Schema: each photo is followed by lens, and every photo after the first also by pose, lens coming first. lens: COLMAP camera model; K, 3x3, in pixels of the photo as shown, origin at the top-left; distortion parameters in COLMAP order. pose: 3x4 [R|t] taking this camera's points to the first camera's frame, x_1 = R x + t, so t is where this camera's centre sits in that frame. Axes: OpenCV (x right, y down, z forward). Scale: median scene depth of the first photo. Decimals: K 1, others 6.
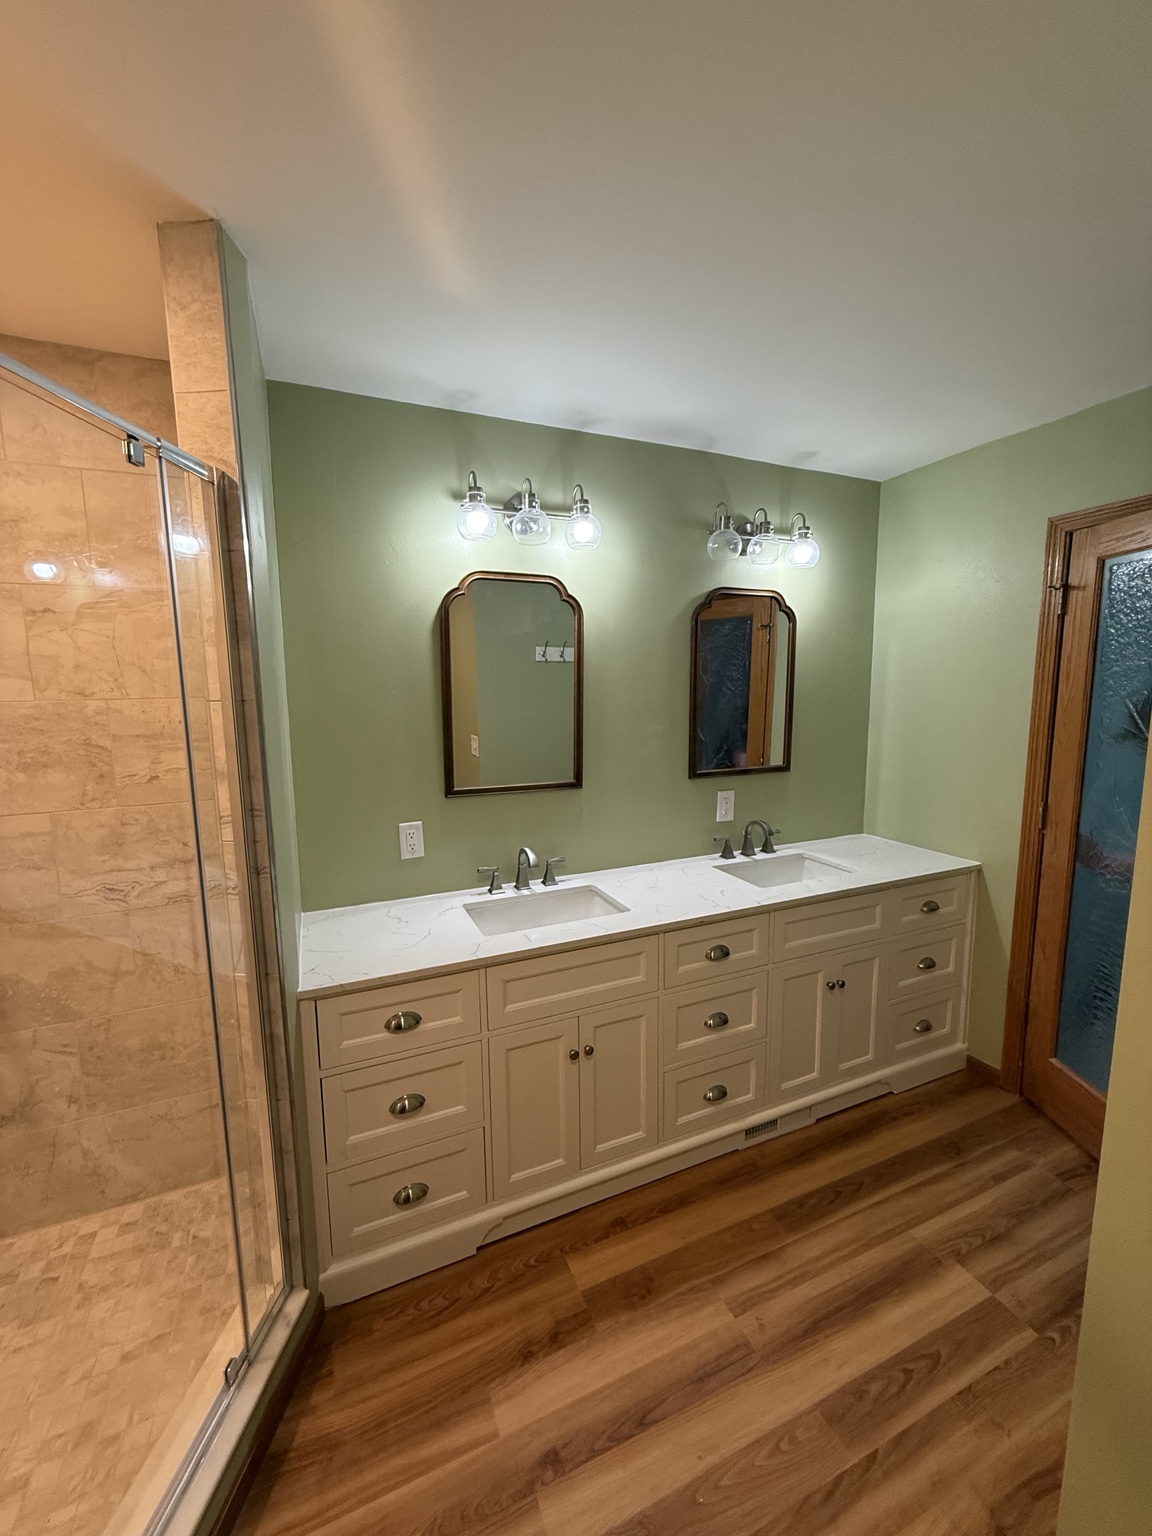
lens RADIAL K [[615.5, 0, 577.2], [0, 615.5, 772.3], [0, 0, 1]] dist [-0.000541, -0.000087]
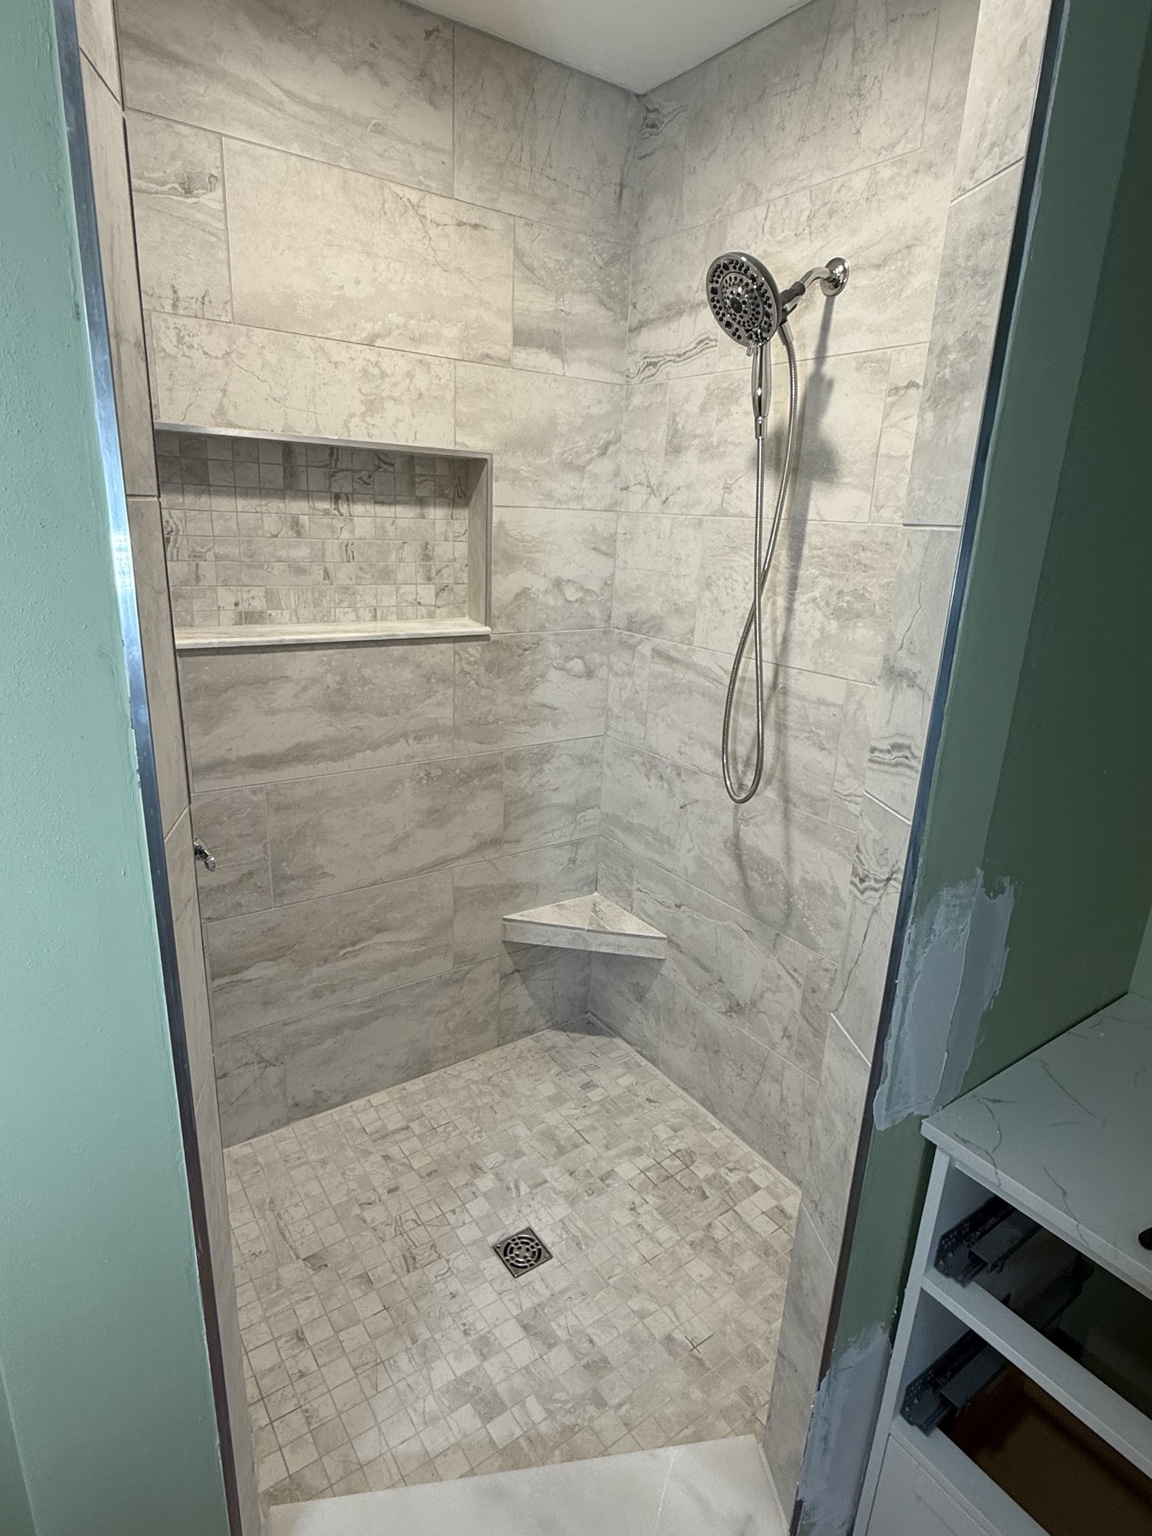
lens RADIAL K [[839.7, 0, 576.0], [0, 839.7, 767.7], [0, 0, 1]] dist [-0.005884, -0.000582]
pose [[0.200904, 0.309268, -0.929511, 0.041026], [-0.173870, 0.945050, 0.276858, -0.057085], [0.964057, 0.105993, 0.243637, 0.459338]]
